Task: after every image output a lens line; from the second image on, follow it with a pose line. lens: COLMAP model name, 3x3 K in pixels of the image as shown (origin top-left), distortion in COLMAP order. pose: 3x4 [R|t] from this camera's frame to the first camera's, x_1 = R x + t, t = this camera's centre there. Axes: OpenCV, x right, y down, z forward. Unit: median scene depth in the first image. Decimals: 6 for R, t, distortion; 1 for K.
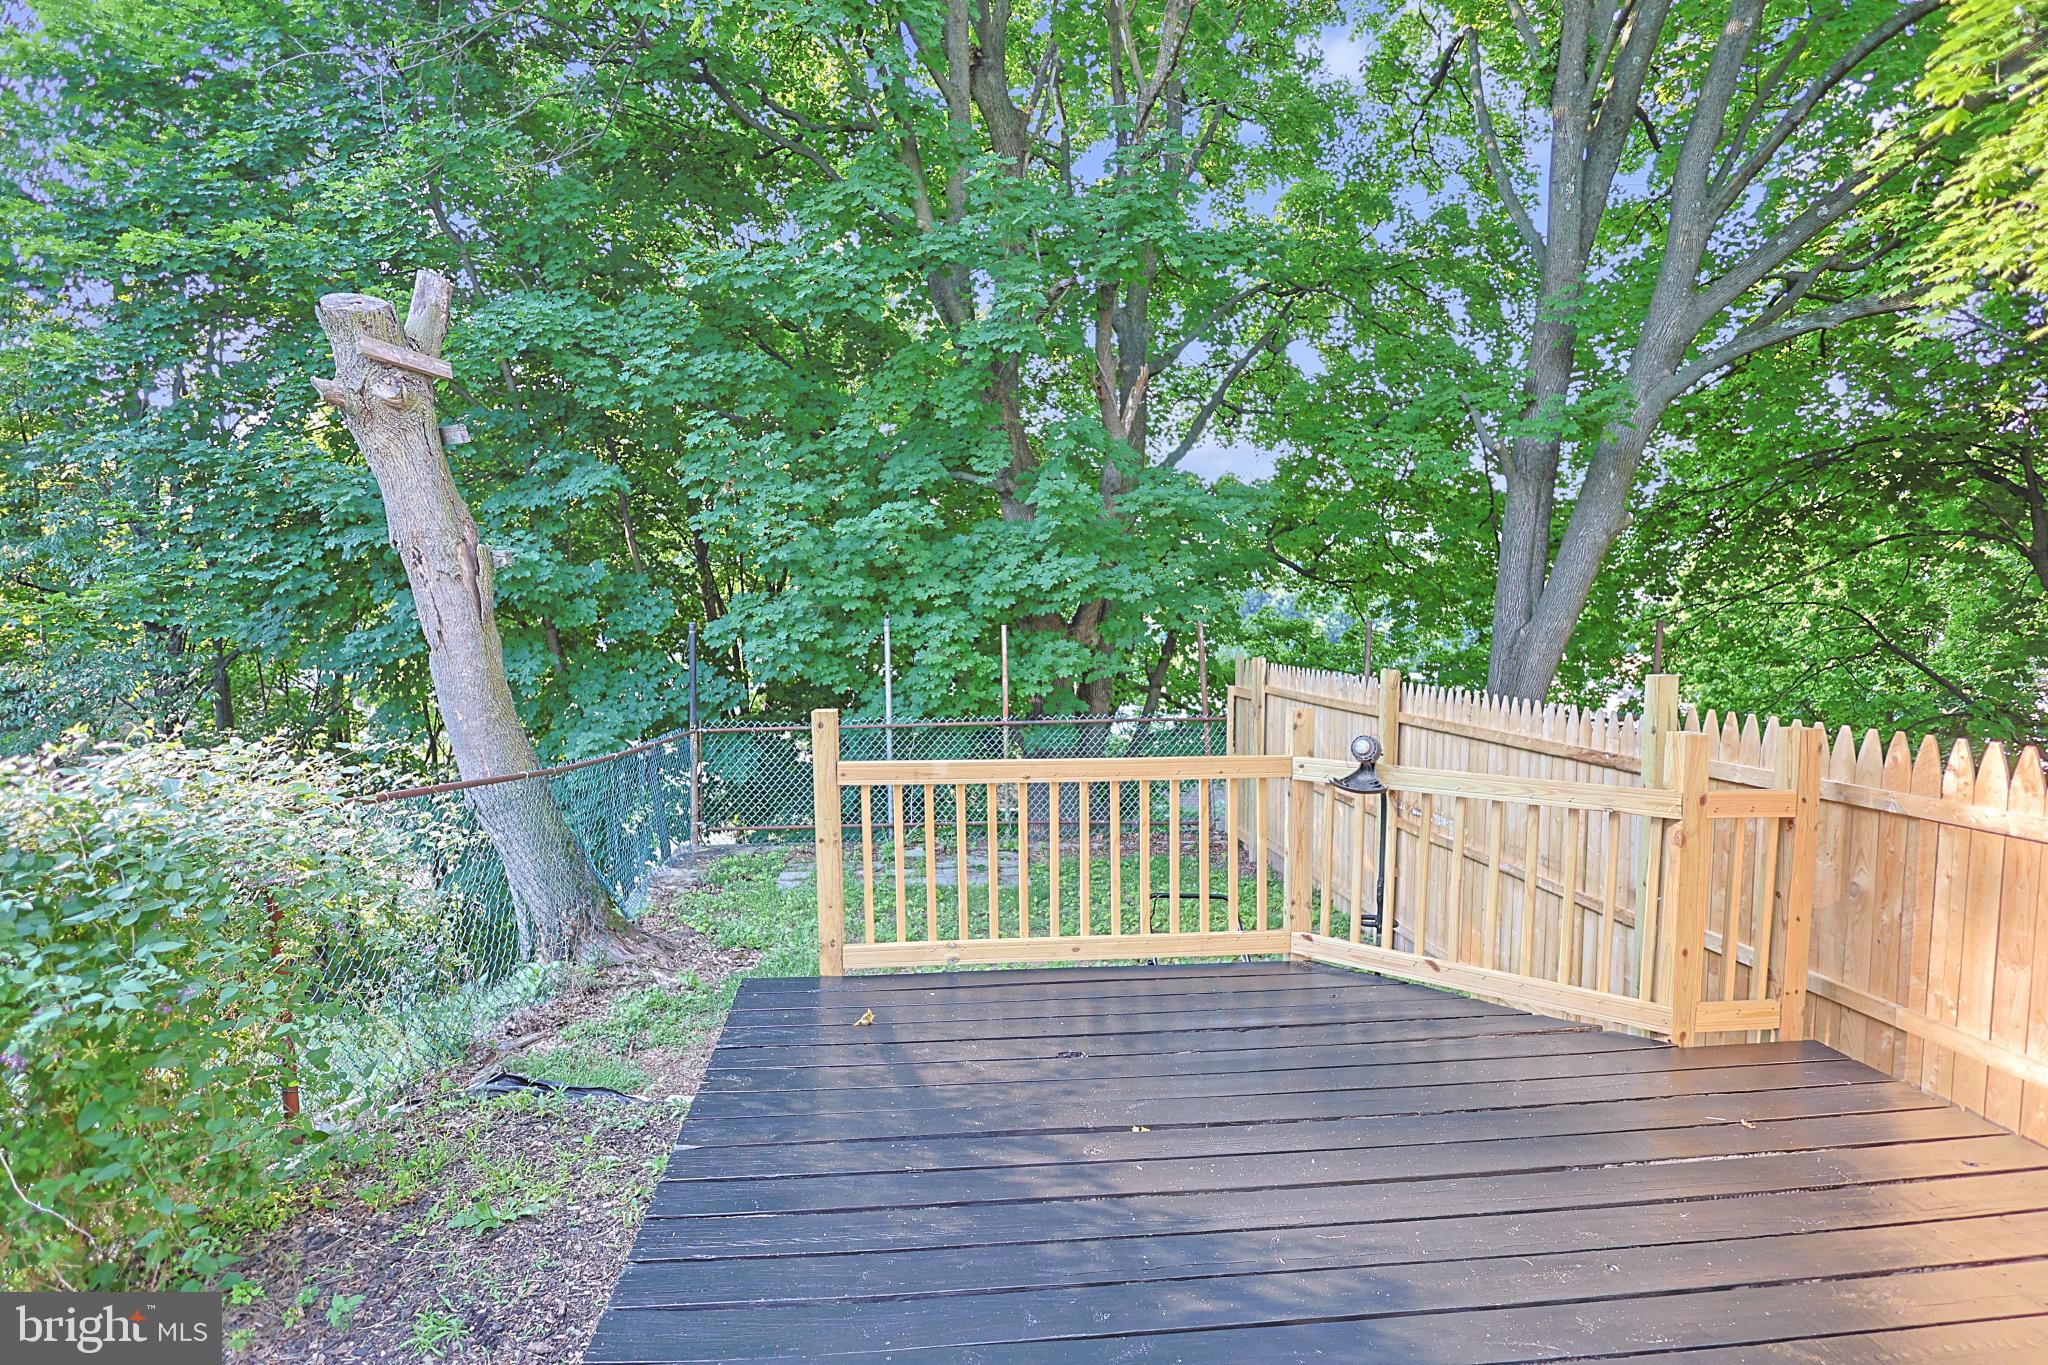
lens RADIAL K [[998.4, 0, 1024.0], [0, 998.4, 682.5], [0, 0, 1]] dist [0.002088, 0.000325]
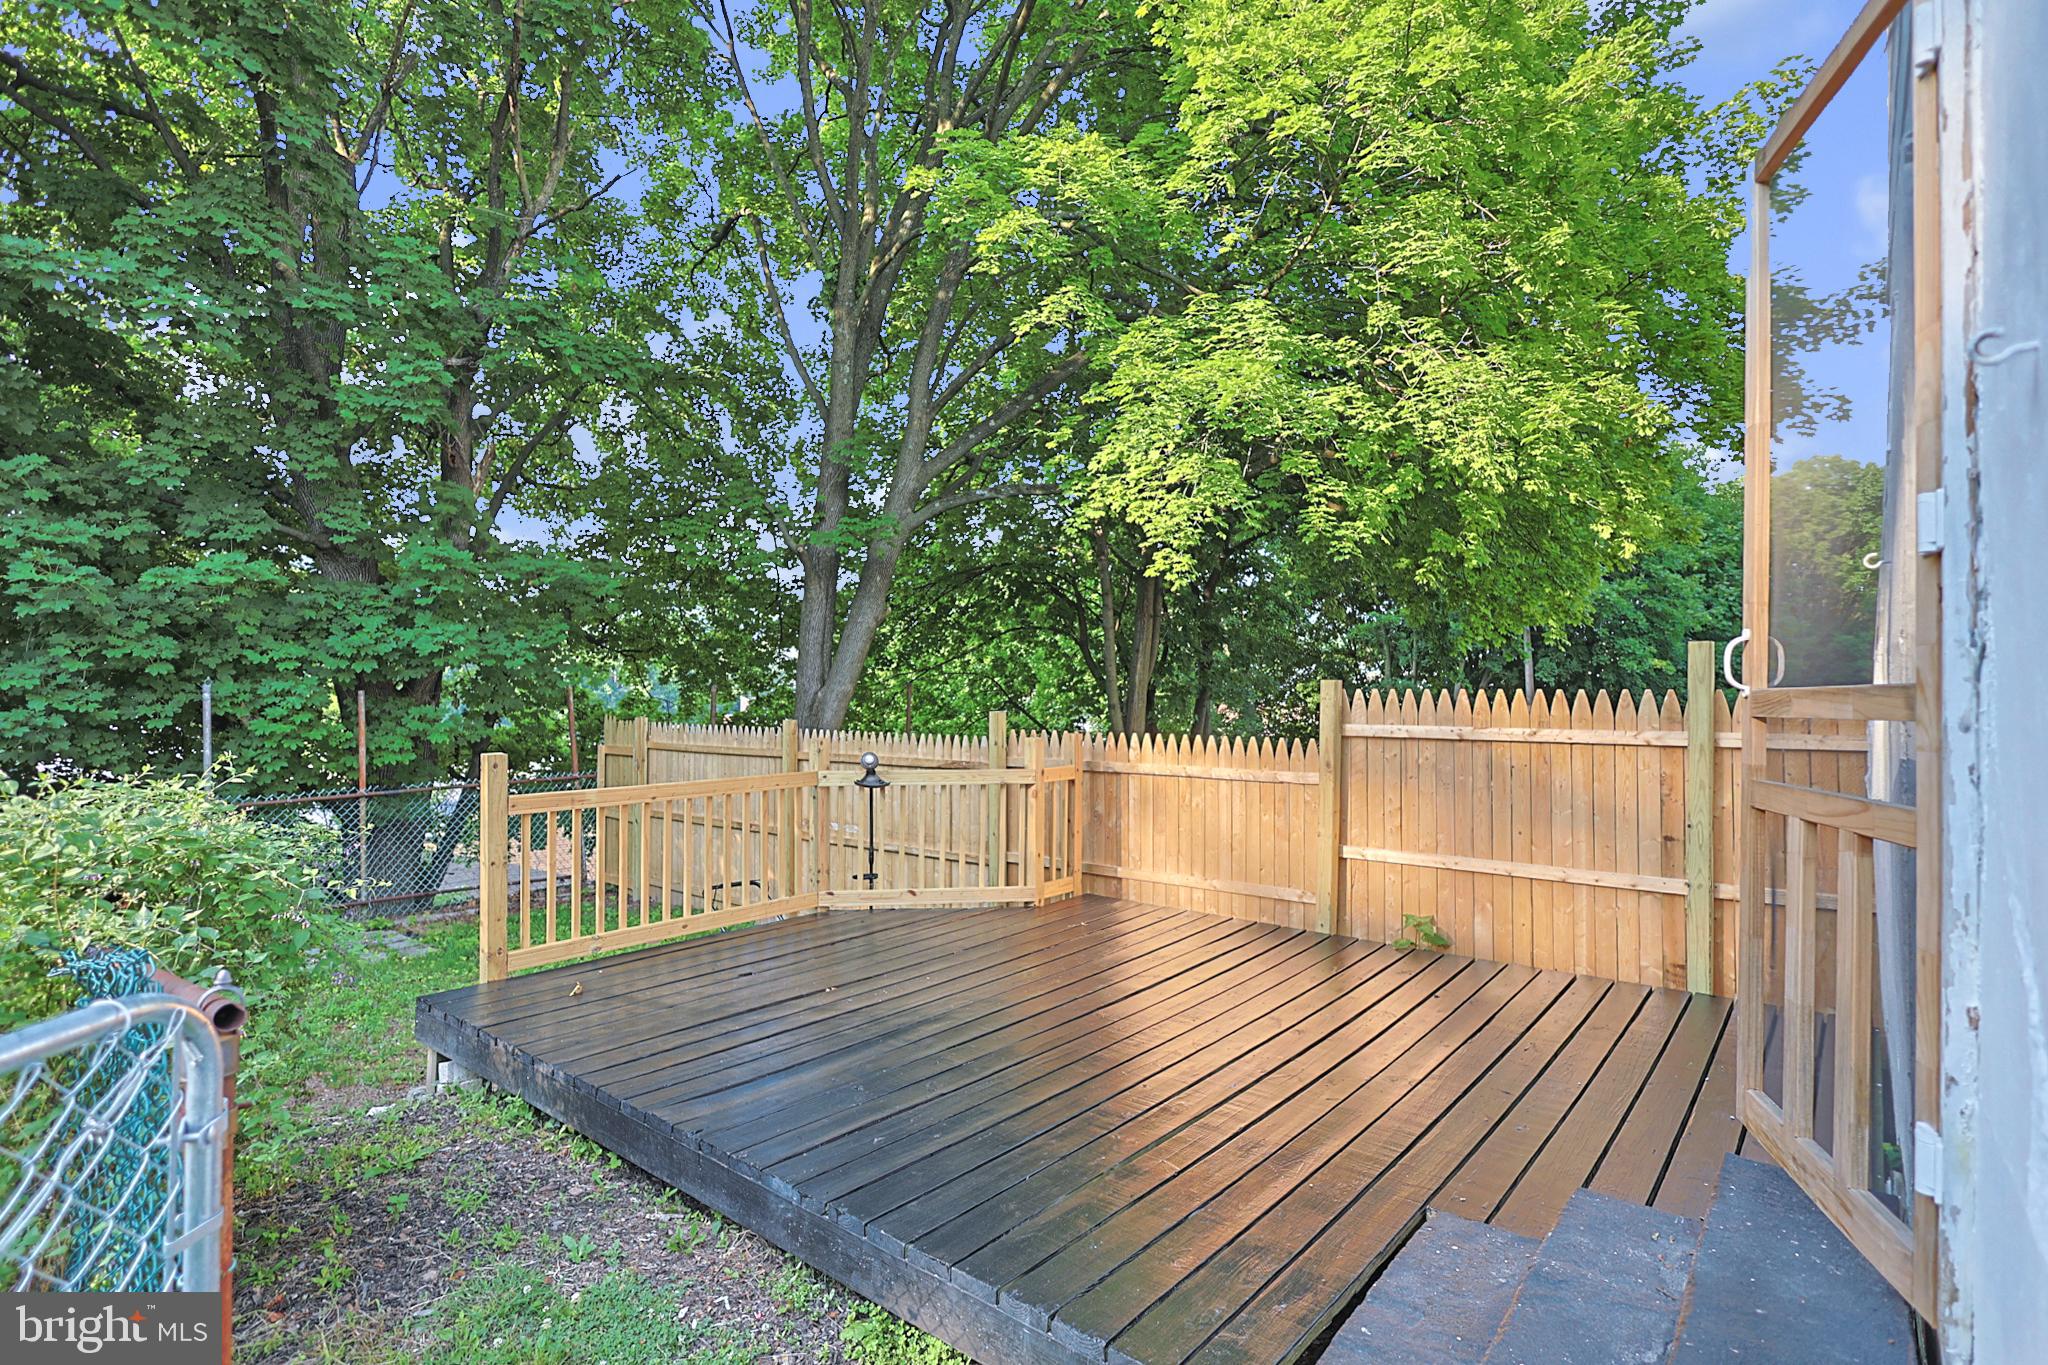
lens RADIAL K [[998.4, 0, 1024.0], [0, 998.4, 682.5], [0, 0, 1]] dist [0.002088, 0.000325]
pose [[0.722880, -0.001457, 0.690972, -0.218983], [0.049654, 0.997522, -0.049842, 0.013129], [-0.689188, 0.070339, 0.721161, -0.118437]]
